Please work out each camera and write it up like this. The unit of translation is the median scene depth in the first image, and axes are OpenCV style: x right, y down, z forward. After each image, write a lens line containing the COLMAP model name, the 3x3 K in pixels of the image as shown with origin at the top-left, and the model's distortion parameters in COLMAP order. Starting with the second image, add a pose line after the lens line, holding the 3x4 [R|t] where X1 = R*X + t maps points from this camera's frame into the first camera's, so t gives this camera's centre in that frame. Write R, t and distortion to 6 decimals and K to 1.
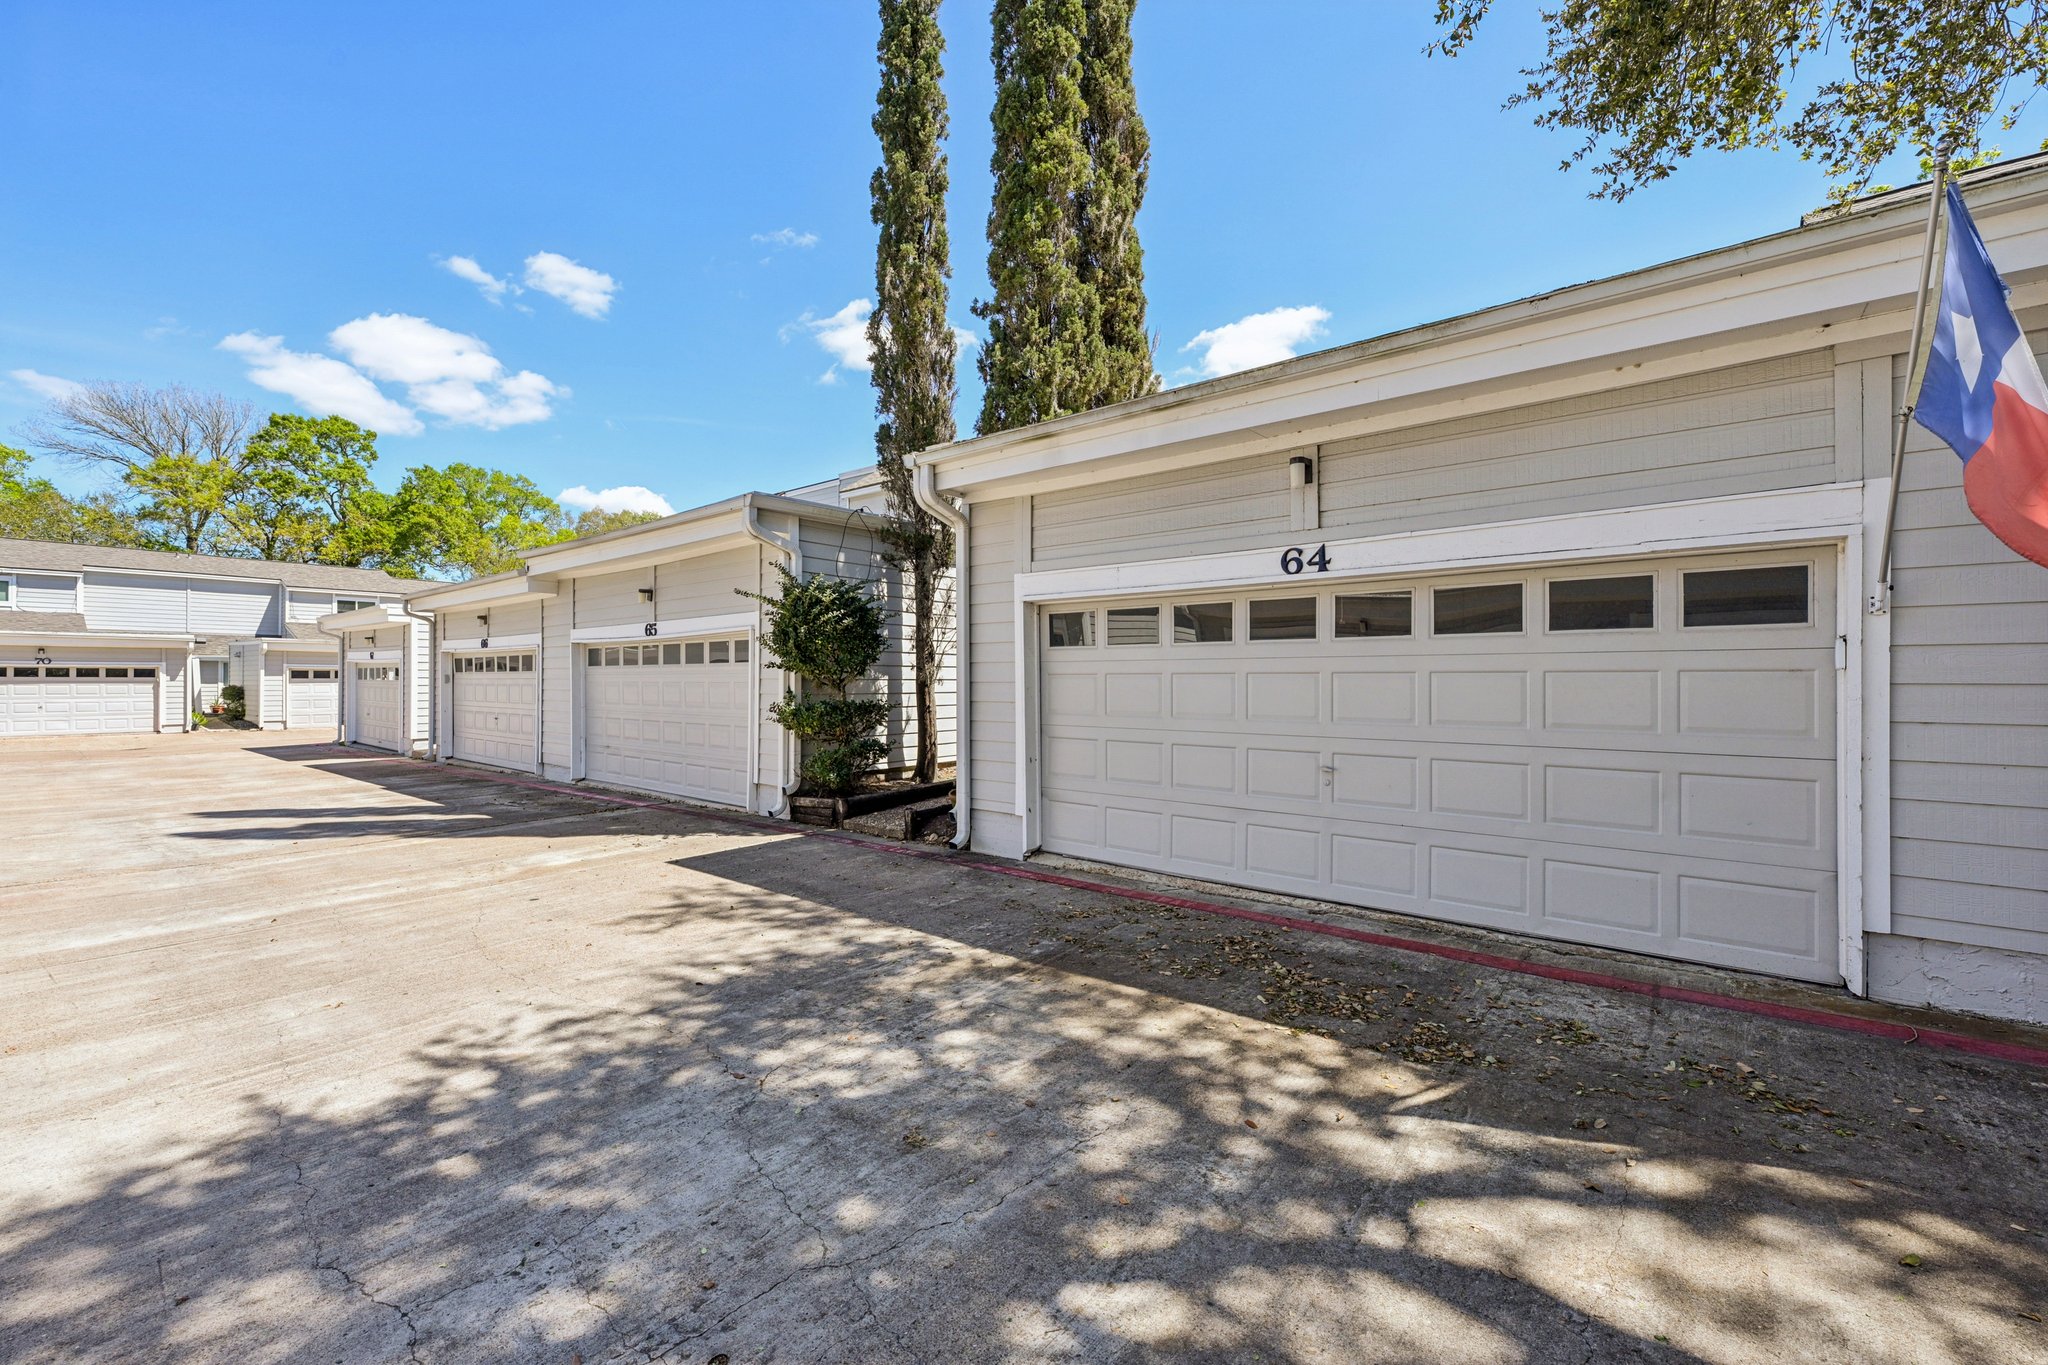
lens RADIAL K [[812.5, 0, 1016.4], [0, 812.5, 681.3], [0, 0, 1]] dist [-0.000424, 0.000060]
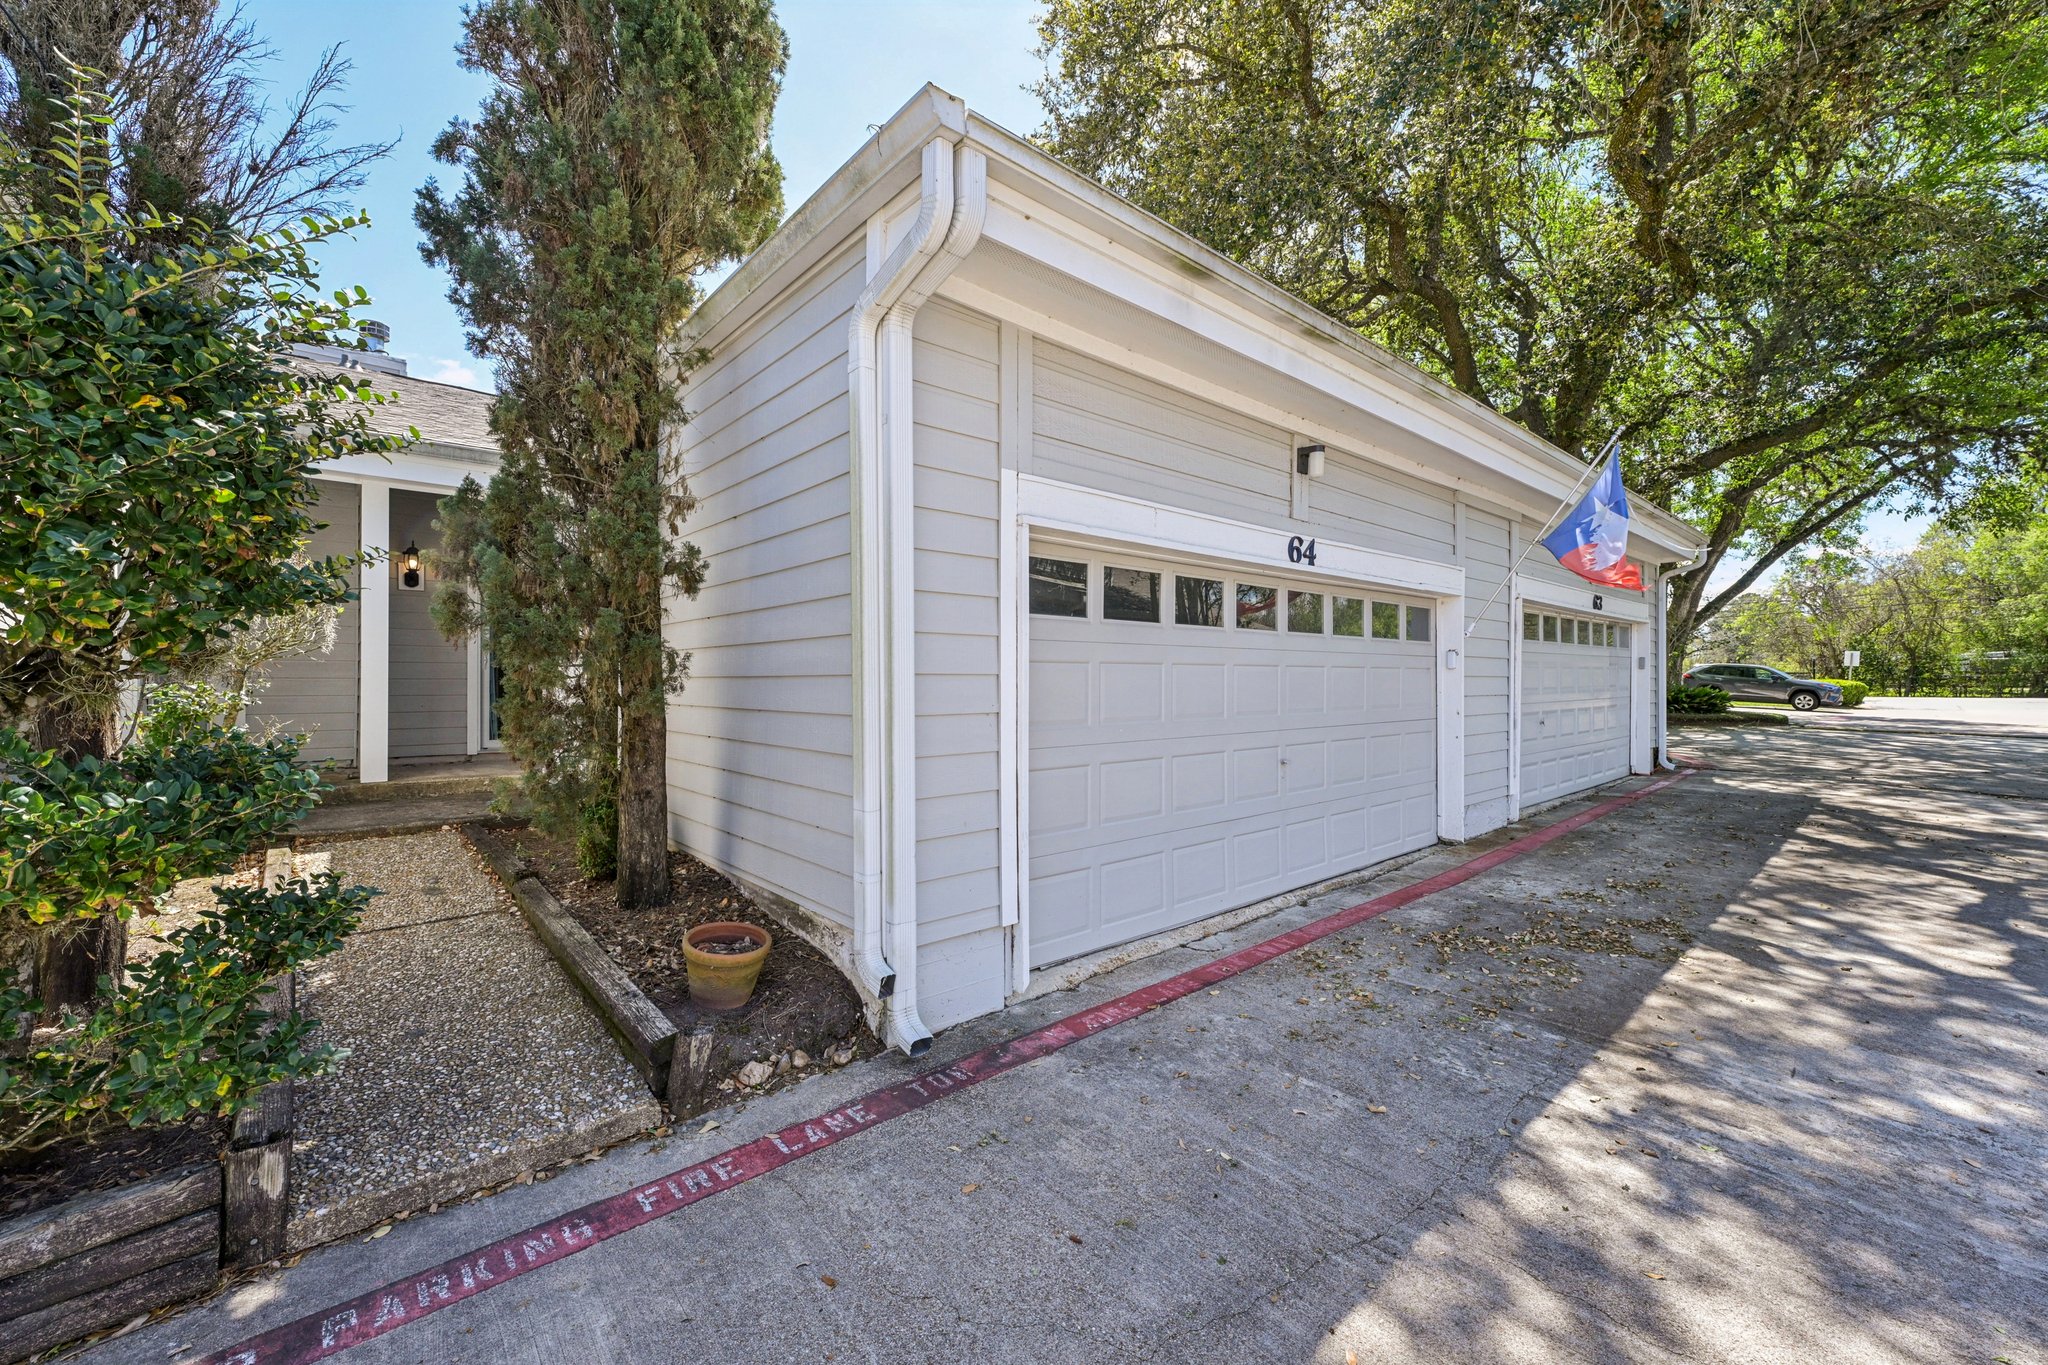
lens RADIAL K [[812.5, 0, 1016.4], [0, 812.5, 681.3], [0, 0, 1]] dist [-0.000424, 0.000060]
pose [[0.164896, -0.001471, 0.986310, -0.748078], [0.003945, 0.999992, 0.000832, 0.007712], [-0.986303, 0.003754, 0.164901, 1.306016]]
